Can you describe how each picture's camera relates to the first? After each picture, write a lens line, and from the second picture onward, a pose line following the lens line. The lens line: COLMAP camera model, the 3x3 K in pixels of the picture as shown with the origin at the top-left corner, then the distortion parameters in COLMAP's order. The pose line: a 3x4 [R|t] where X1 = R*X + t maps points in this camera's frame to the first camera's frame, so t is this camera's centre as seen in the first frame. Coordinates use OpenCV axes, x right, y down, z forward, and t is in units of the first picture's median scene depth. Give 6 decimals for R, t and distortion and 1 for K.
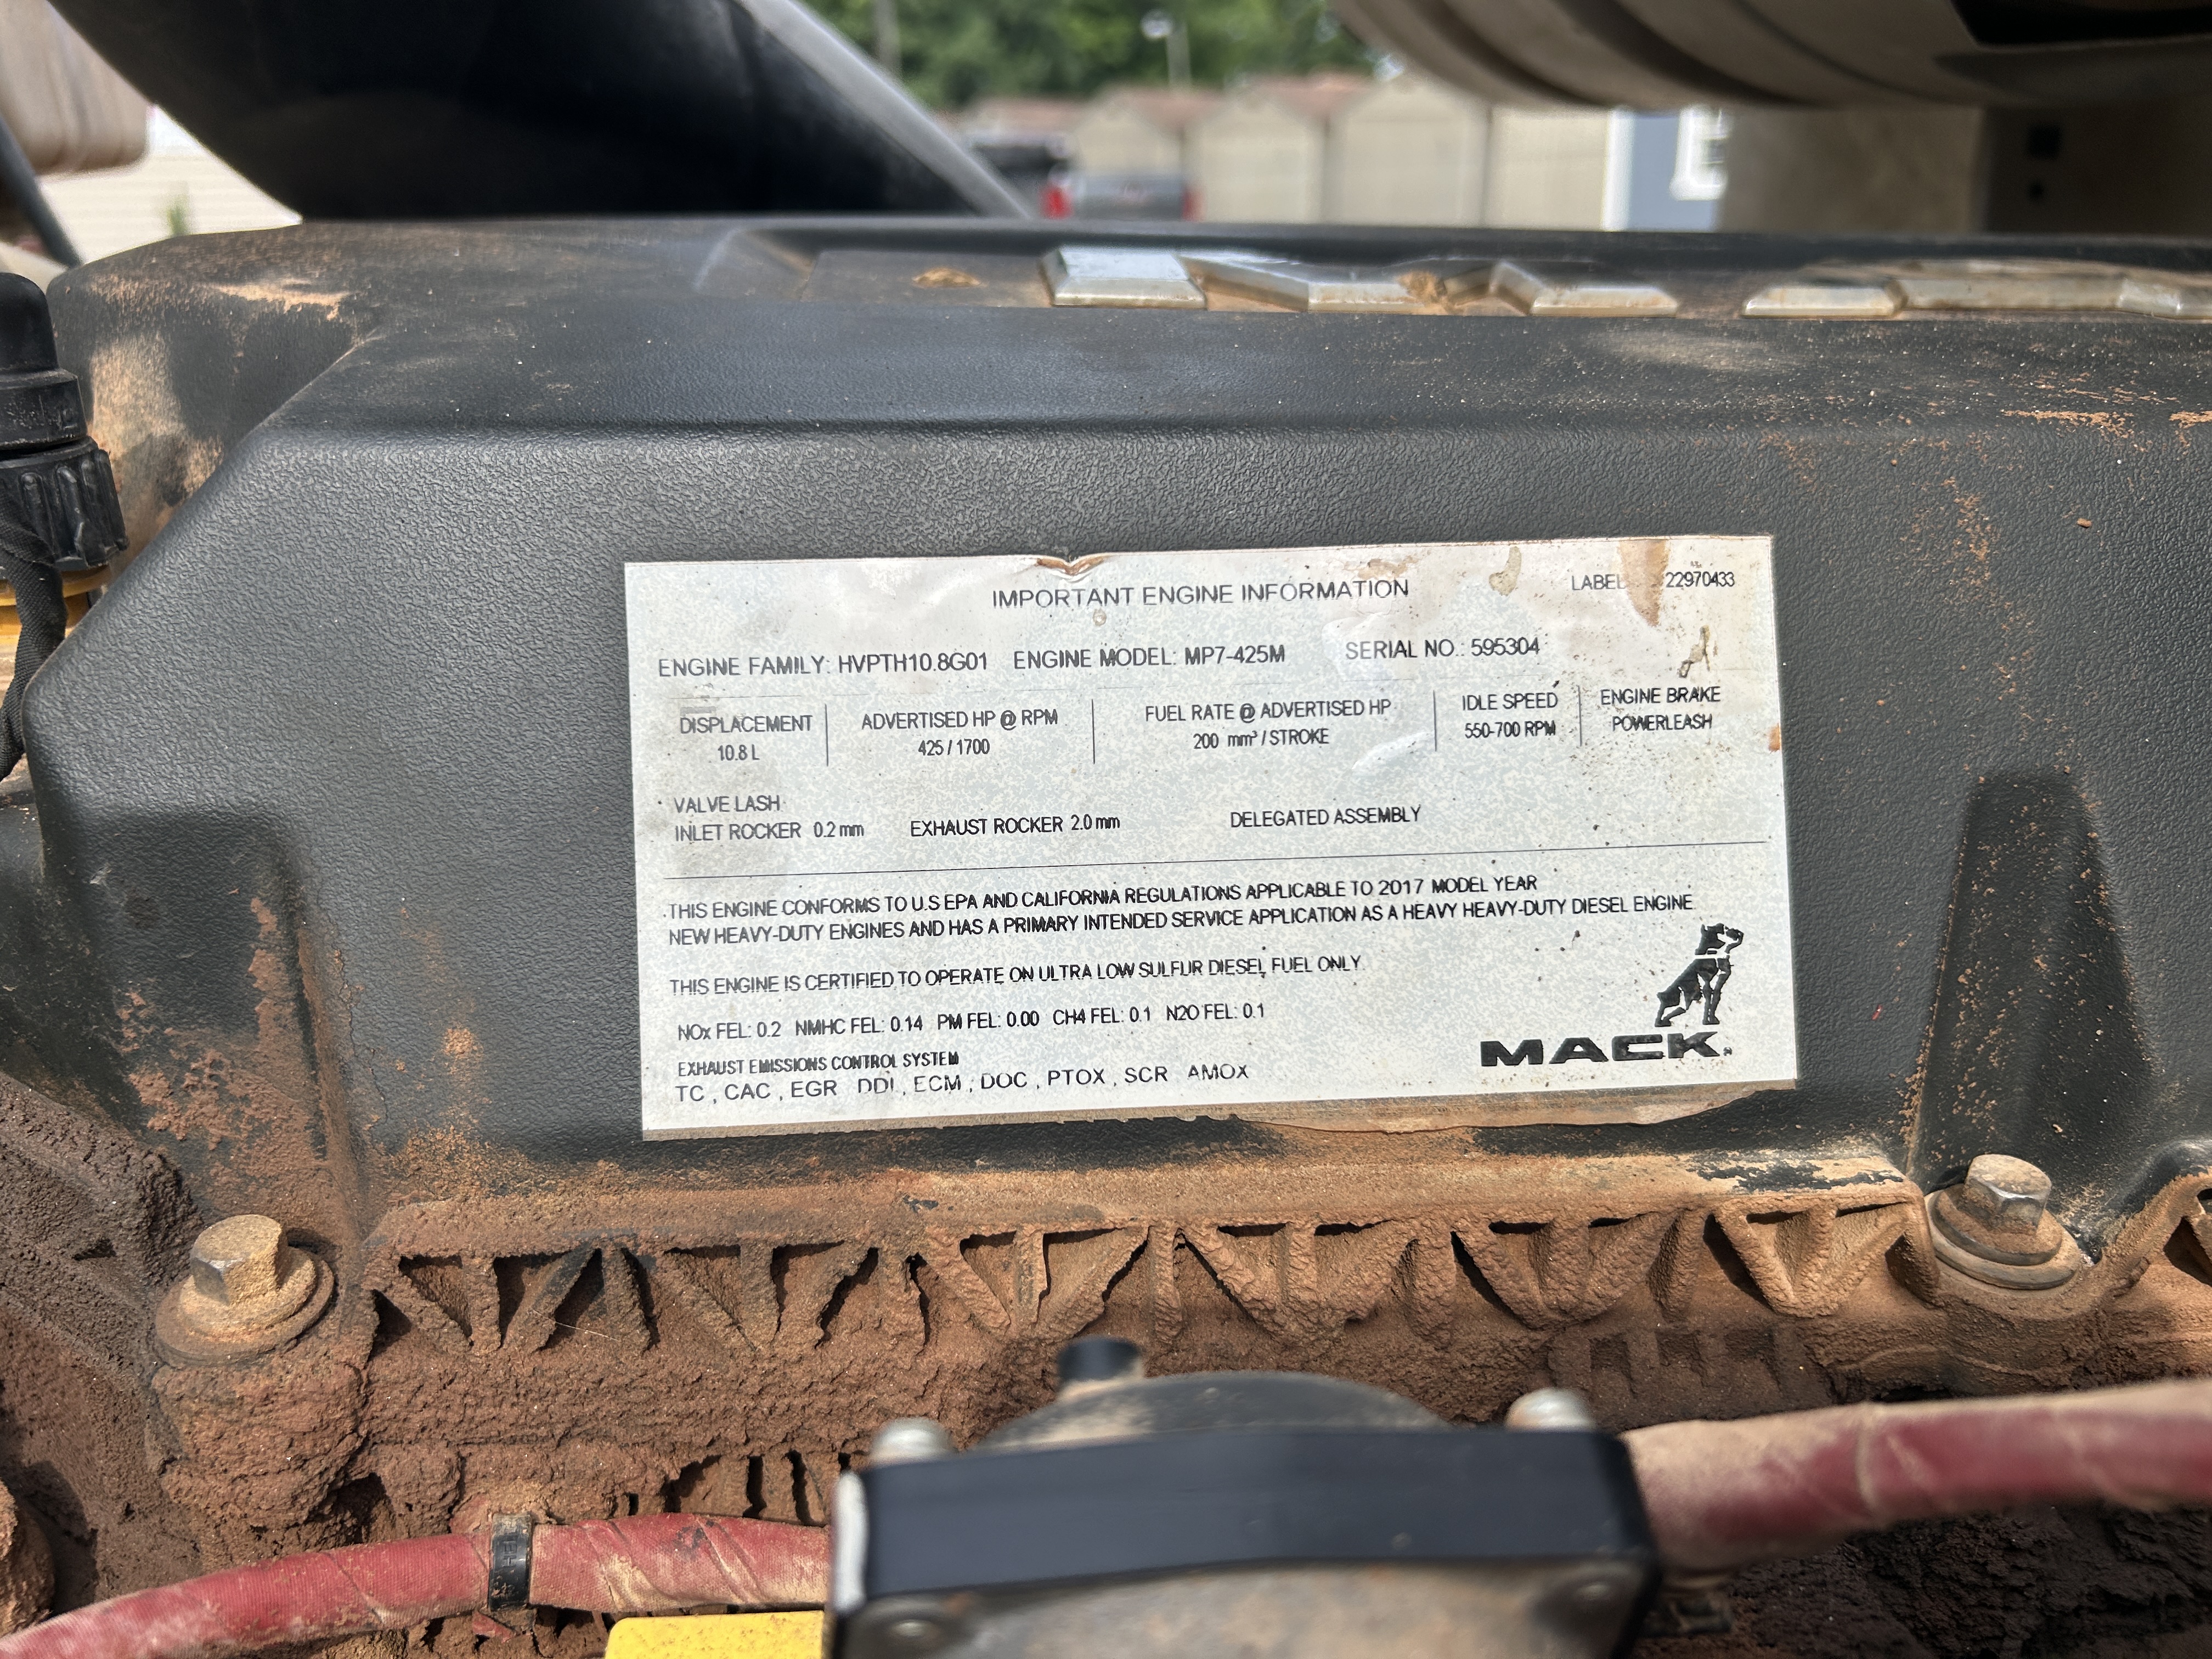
lens RADIAL K [[1679.8, 0, 1106.0], [0, 1679.8, 829.5], [0, 0, 1]] dist [0.099499, -0.171878]
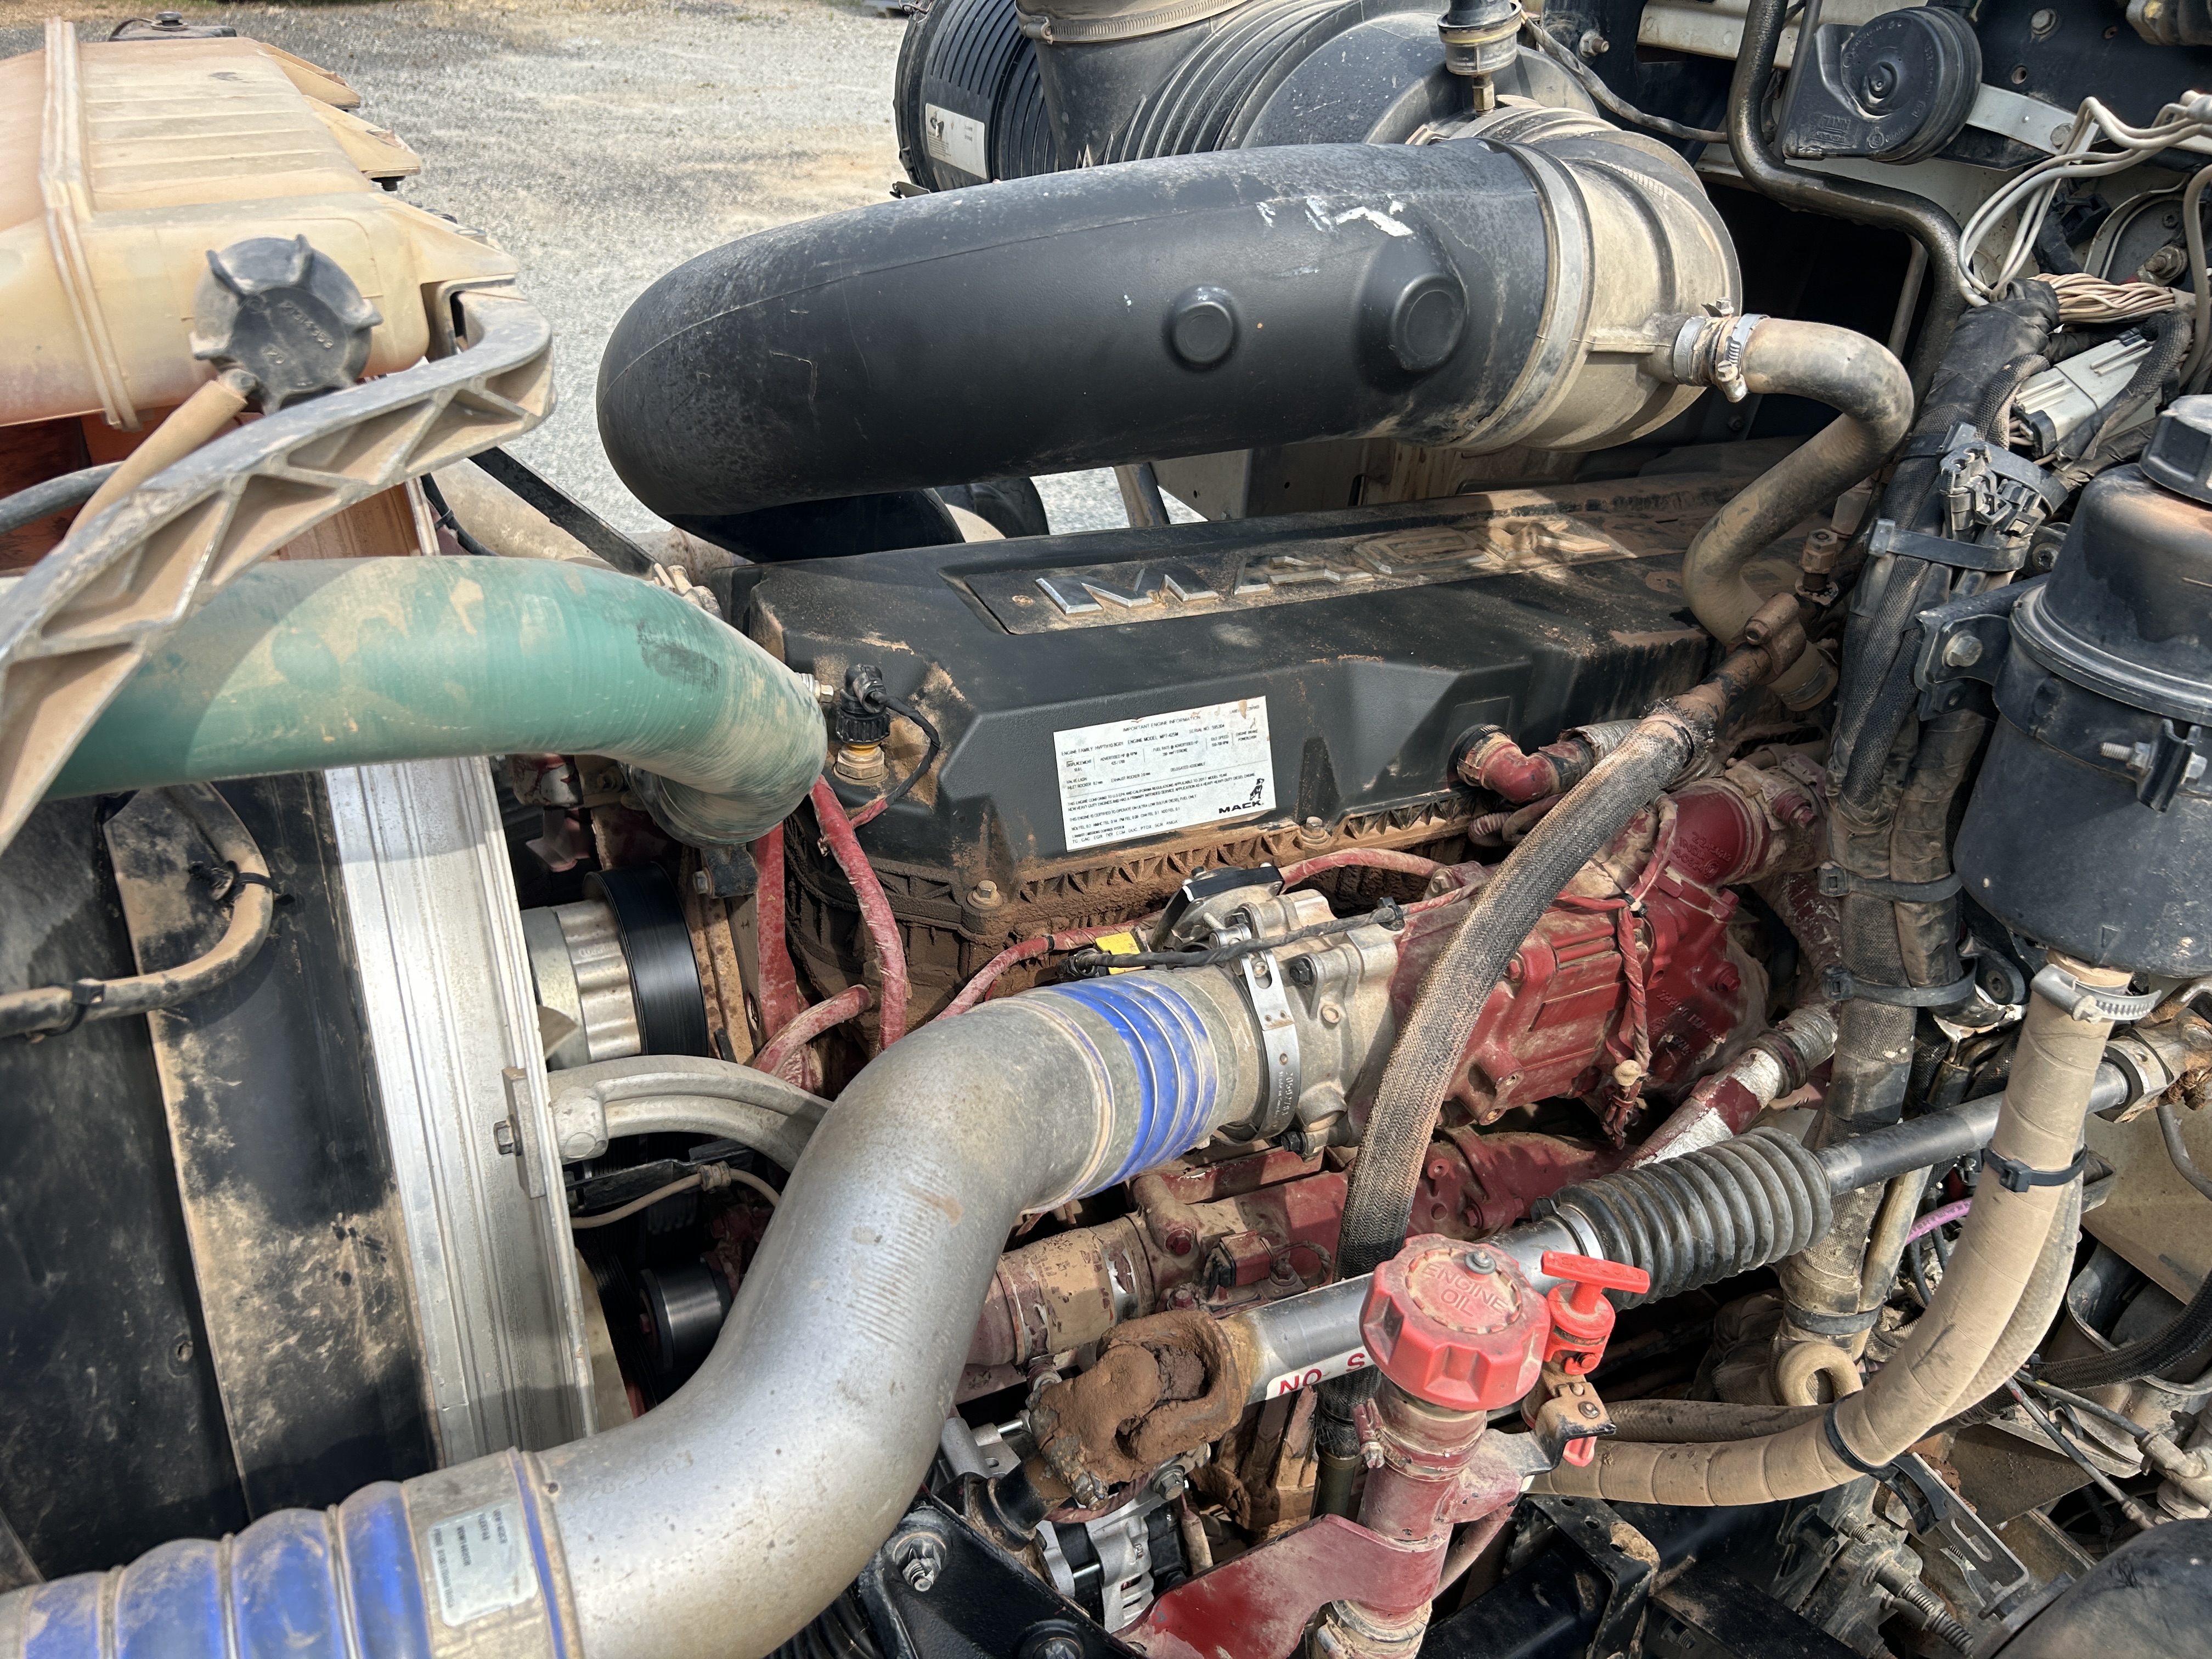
lens RADIAL K [[1679.8, 0, 1106.0], [0, 1679.8, 829.5], [0, 0, 1]] dist [0.099499, -0.171878]
pose [[0.914370, -0.135285, 0.381609, -1.935349], [0.068488, 0.980624, 0.183538, -0.727713], [-0.399045, -0.141686, 0.905919, -3.265721]]
